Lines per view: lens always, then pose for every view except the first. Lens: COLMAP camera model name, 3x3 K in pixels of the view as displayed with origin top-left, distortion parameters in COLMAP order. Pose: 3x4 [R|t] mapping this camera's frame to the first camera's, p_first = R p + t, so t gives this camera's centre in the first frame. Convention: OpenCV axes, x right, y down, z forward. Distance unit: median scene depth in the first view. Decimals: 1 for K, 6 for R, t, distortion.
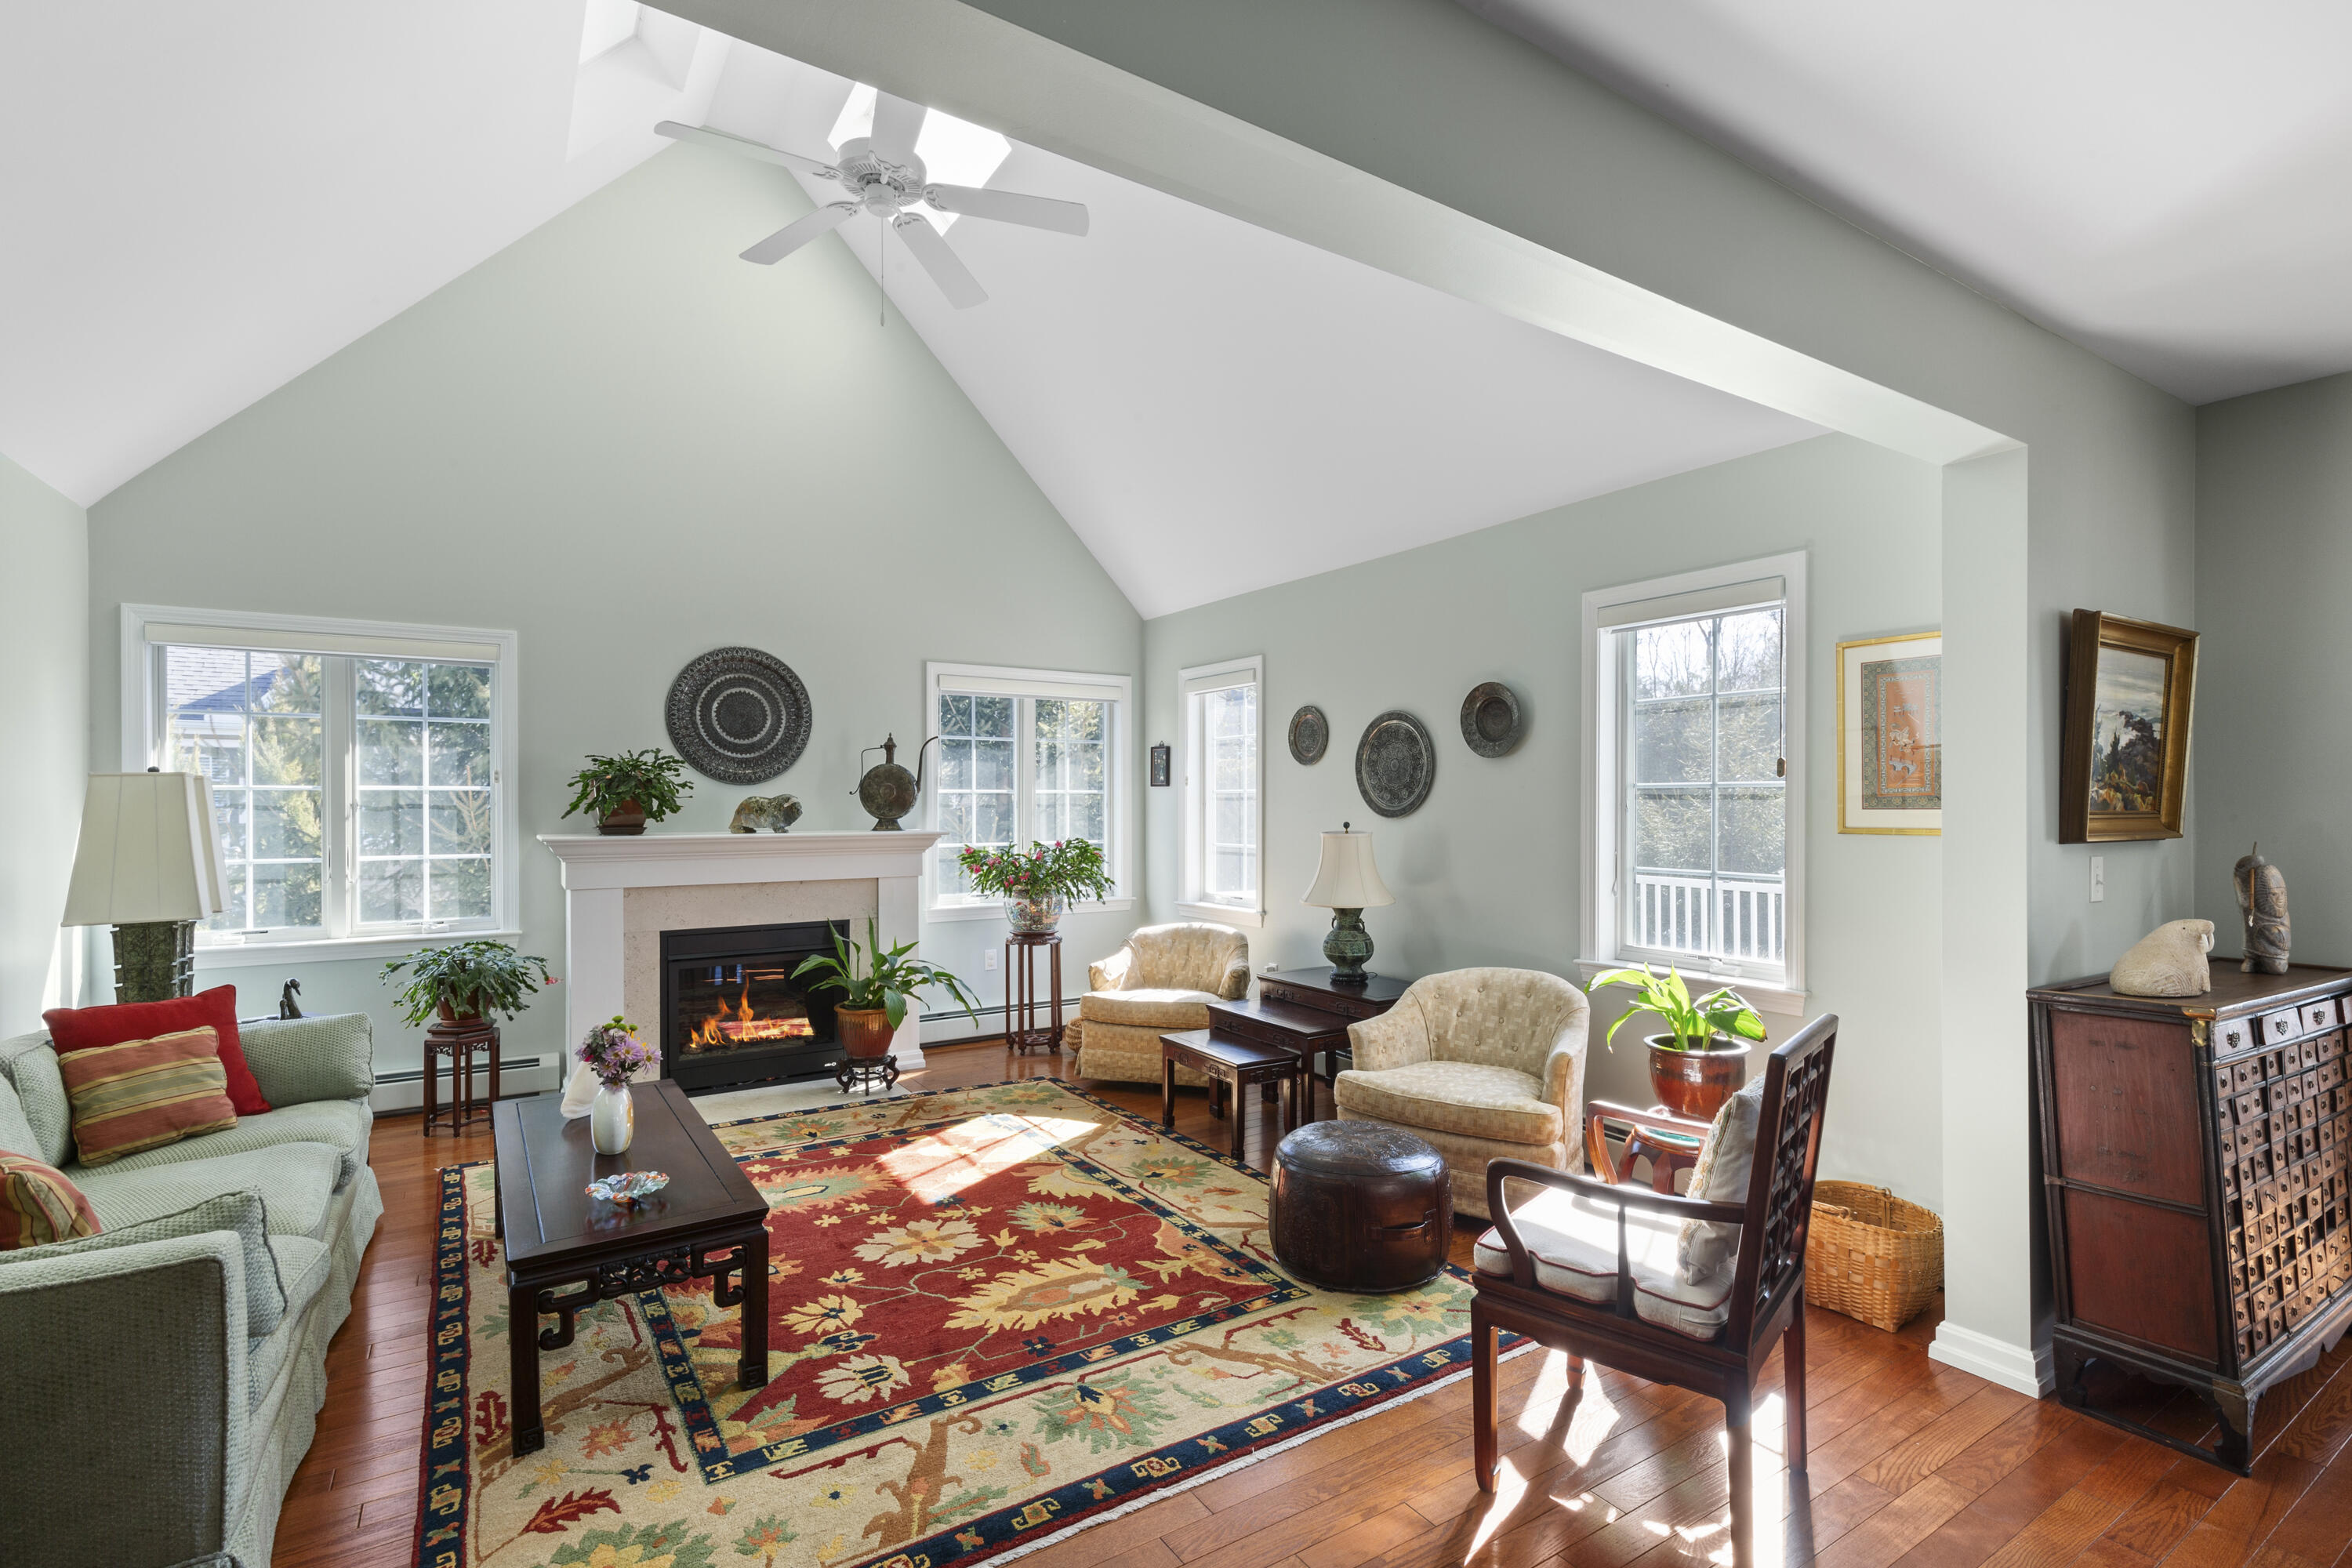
lens RADIAL K [[1078.2, 0, 1174.3], [0, 1078.2, 807.5], [0, 0, 1]] dist [0.009405, -0.000026]
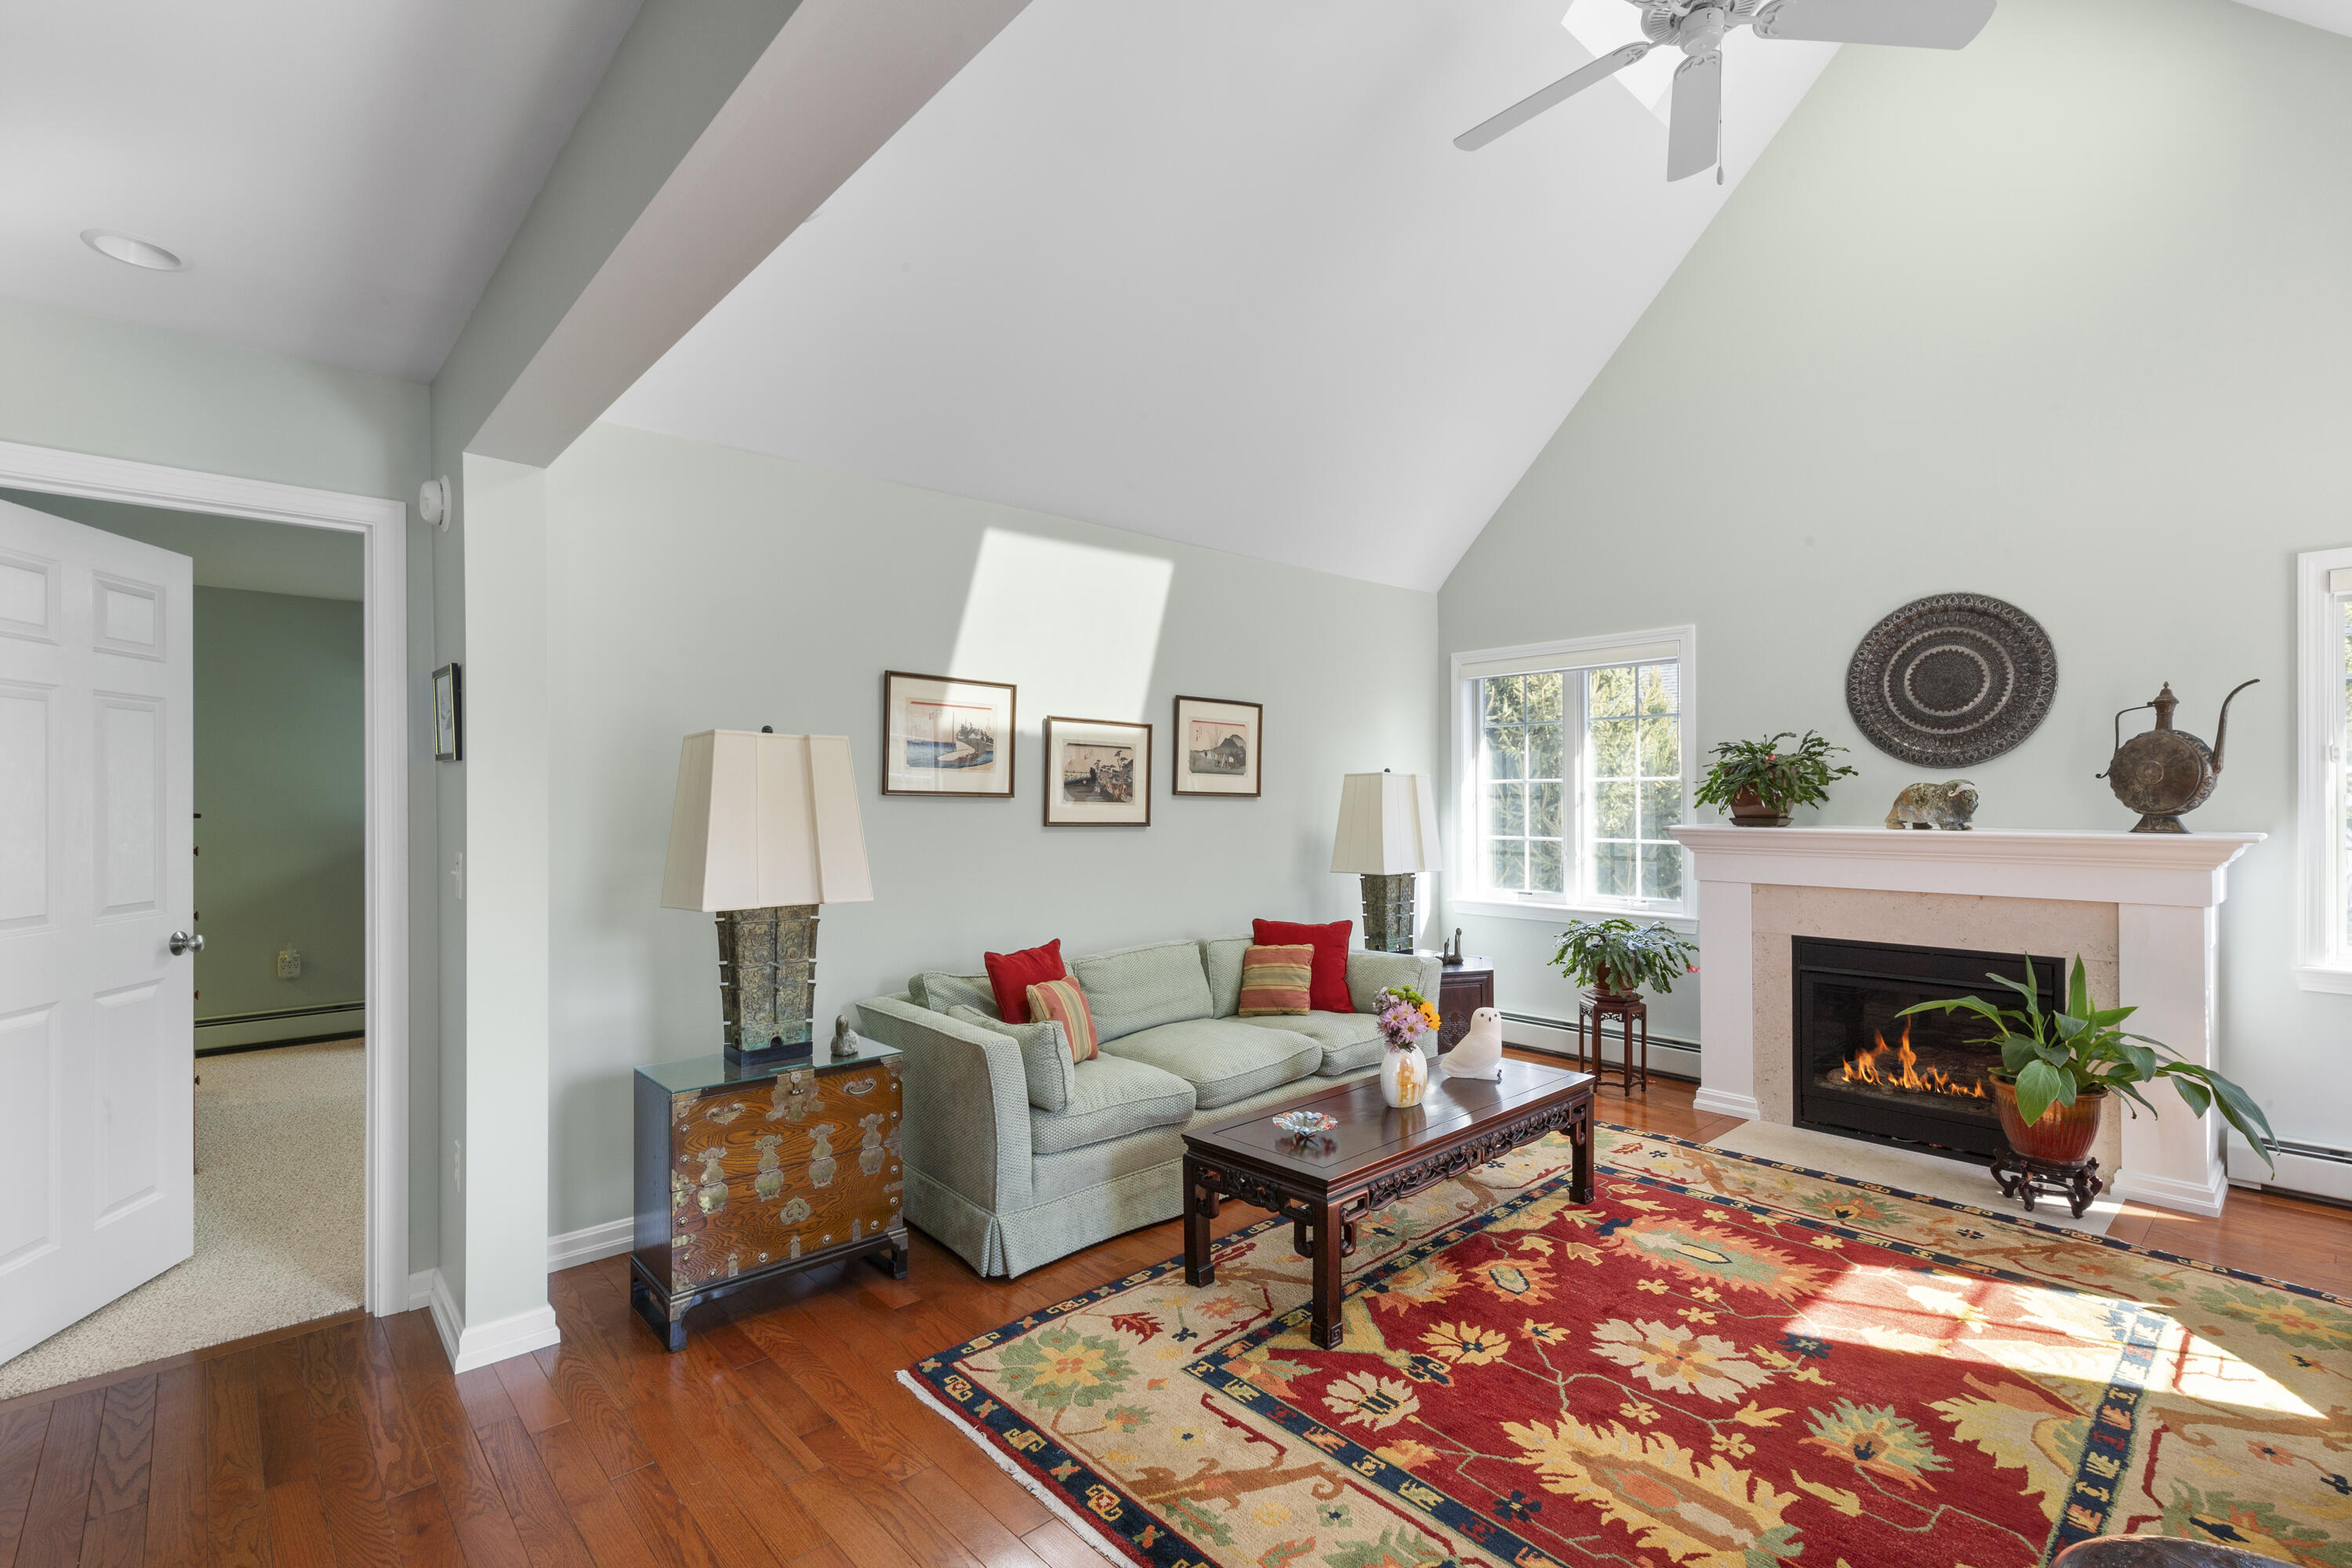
lens RADIAL K [[1078.2, 0, 1172.7], [0, 1078.2, 793.5], [0, 0, 1]] dist [0.011921, -0.001304]
pose [[0.166661, -0.001992, -0.986012, 0.372065], [-0.000190, 0.999998, -0.002053, -0.000932], [0.986014, 0.000530, 0.166660, 0.401370]]
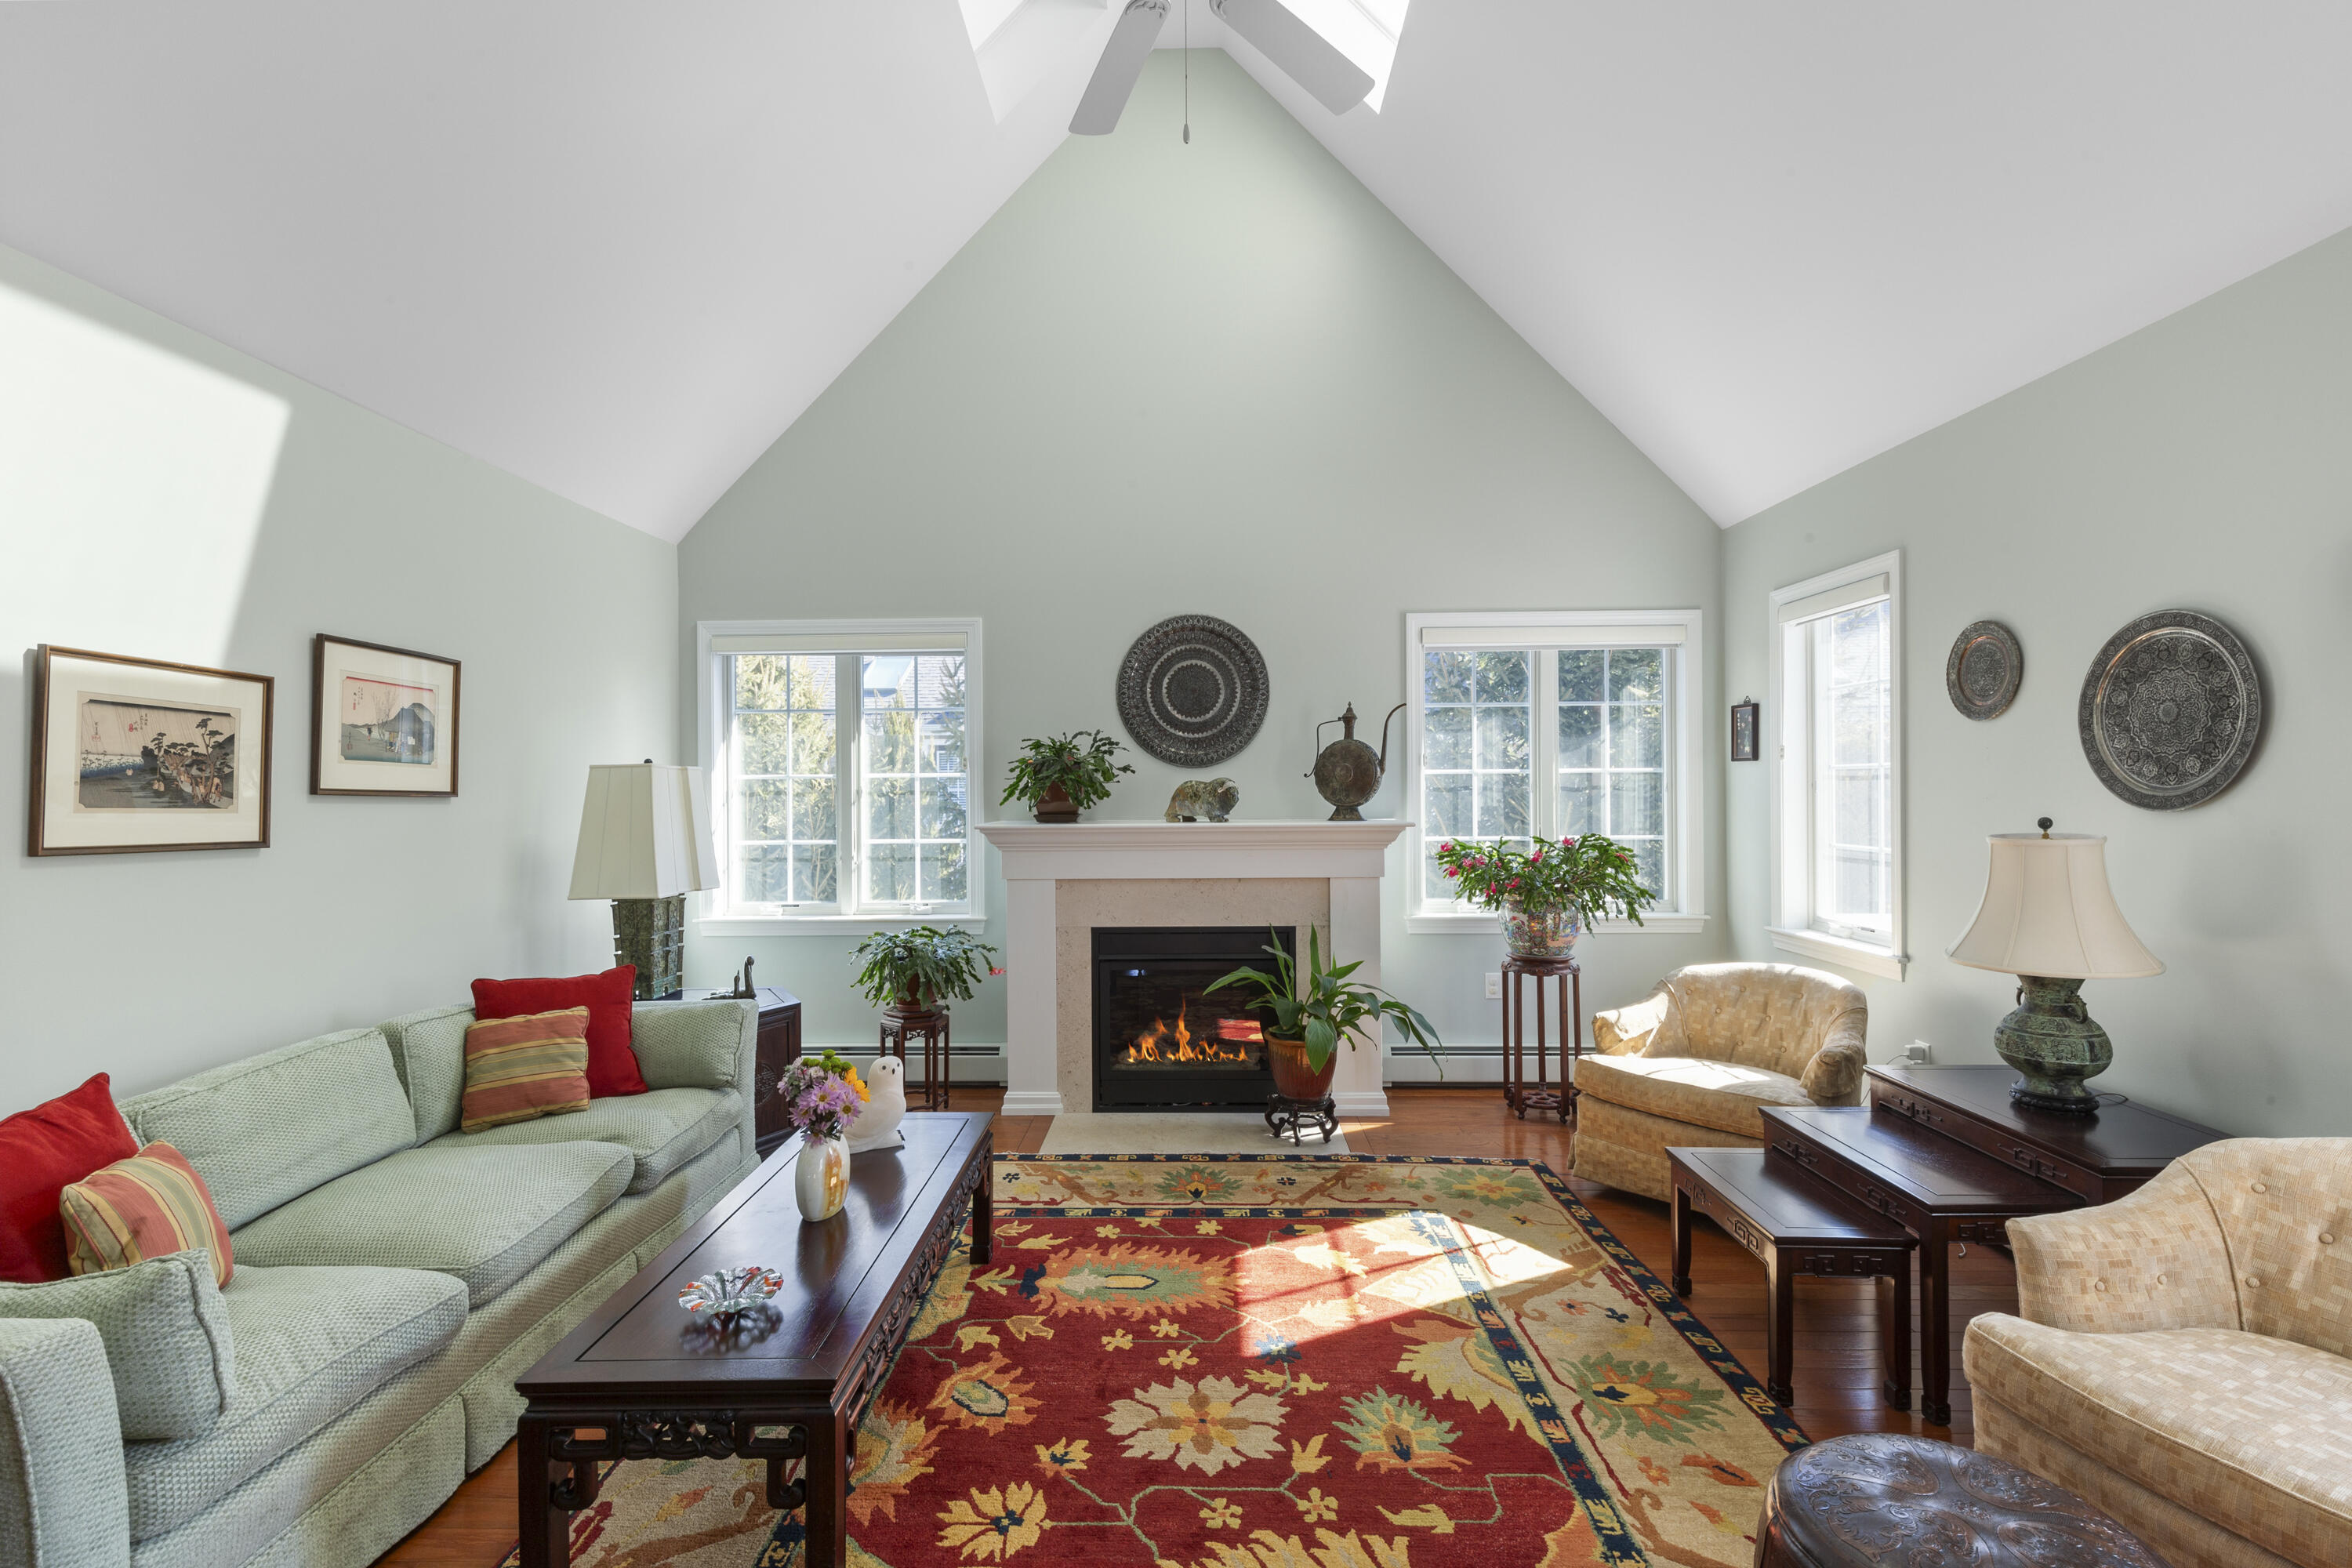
lens RADIAL K [[1072.6, 0, 1176.0], [0, 1072.6, 784.0], [0, 0, 1]] dist [0.009761, -0.000410]
pose [[0.828224, -0.006570, -0.560358, 0.113204], [0.003721, 0.999974, -0.006225, -0.002377], [0.560385, 0.003071, 0.828227, 0.326685]]
